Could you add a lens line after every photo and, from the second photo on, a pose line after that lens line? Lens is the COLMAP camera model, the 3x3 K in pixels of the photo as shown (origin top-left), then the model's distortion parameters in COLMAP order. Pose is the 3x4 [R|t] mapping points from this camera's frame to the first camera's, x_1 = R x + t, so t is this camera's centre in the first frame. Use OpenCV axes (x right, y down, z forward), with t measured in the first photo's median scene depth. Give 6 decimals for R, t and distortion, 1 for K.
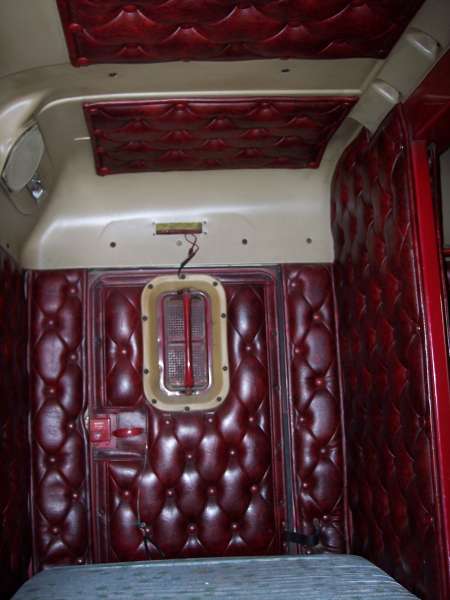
lens RADIAL K [[700.4, 0, 225.0], [0, 700.4, 300.0], [0, 0, 1]] dist [-0.022481, -0.004134]
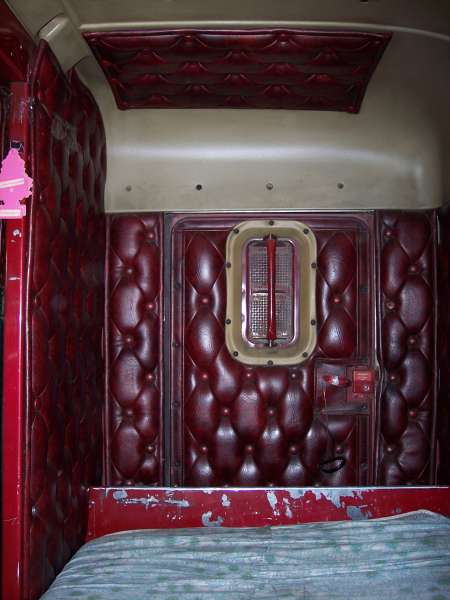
lens RADIAL K [[747.7, 0, 225.0], [0, 747.7, 300.0], [0, 0, 1]] dist [-0.134791, 0.288135]
pose [[0.999747, 0.022435, 0.001550, -0.119376], [-0.022488, 0.997311, 0.069752, 0.002625], [0.000019, -0.069769, 0.997563, 0.001537]]
